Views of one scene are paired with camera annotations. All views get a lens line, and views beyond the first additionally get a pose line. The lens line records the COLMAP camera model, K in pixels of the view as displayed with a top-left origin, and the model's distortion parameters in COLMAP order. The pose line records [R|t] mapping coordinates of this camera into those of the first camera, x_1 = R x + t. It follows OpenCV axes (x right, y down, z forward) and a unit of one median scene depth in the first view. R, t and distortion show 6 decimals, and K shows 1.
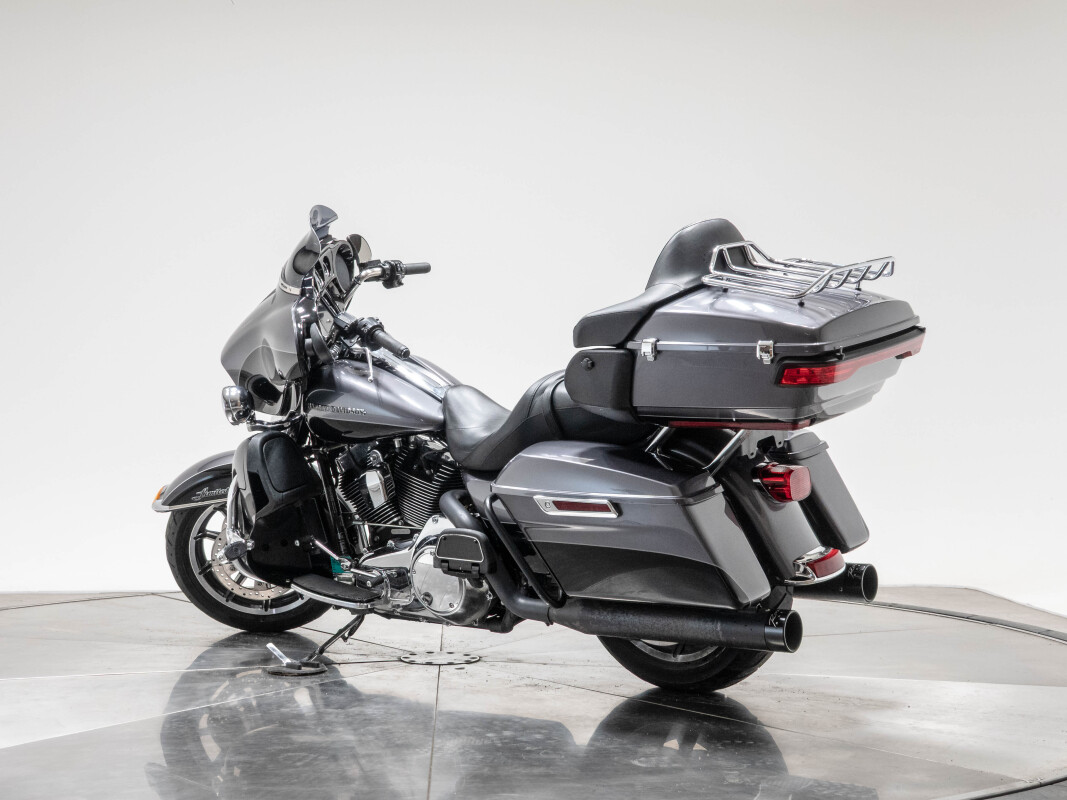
lens RADIAL K [[1504.2, 0, 533.5], [0, 1504.2, 400.0], [0, 0, 1]] dist [0.023305, 0.043545]
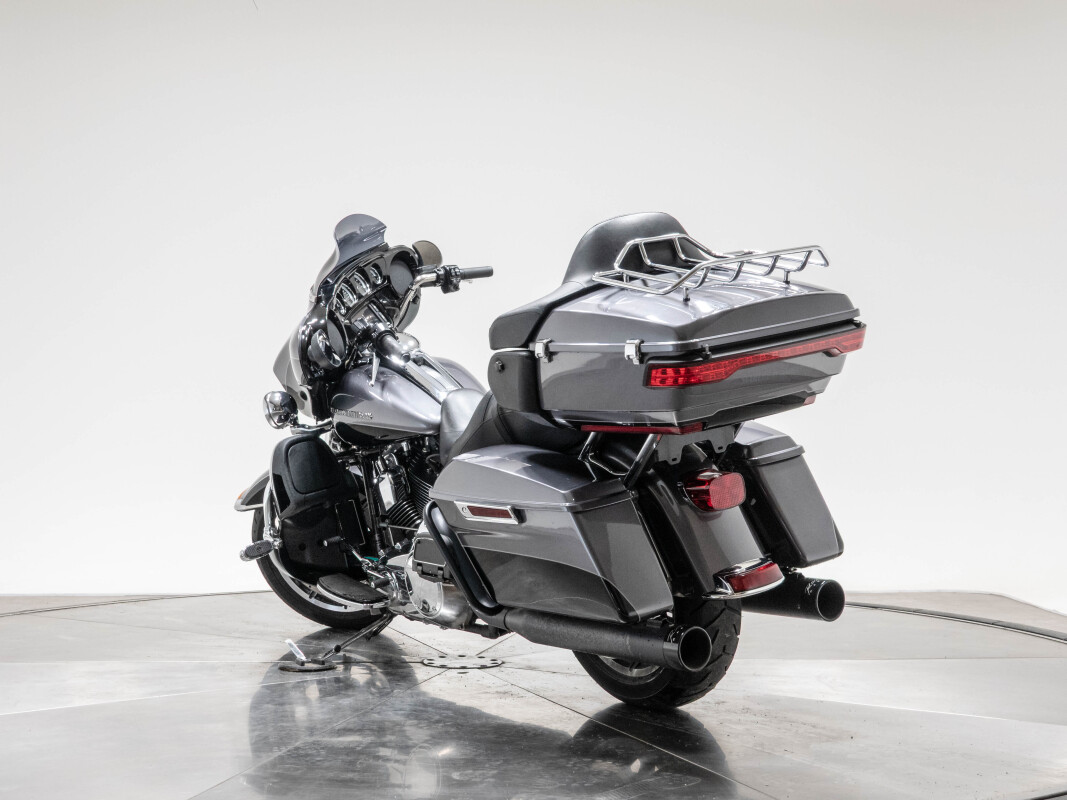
lens RADIAL K [[1504.2, 0, 533.5], [0, 1504.2, 400.0], [0, 0, 1]] dist [0.023305, 0.043545]
pose [[0.955432, -0.004919, -0.295172, 0.298819], [0.004147, 0.999986, -0.003244, 0.001002], [0.295183, 0.001875, 0.955439, 0.061466]]
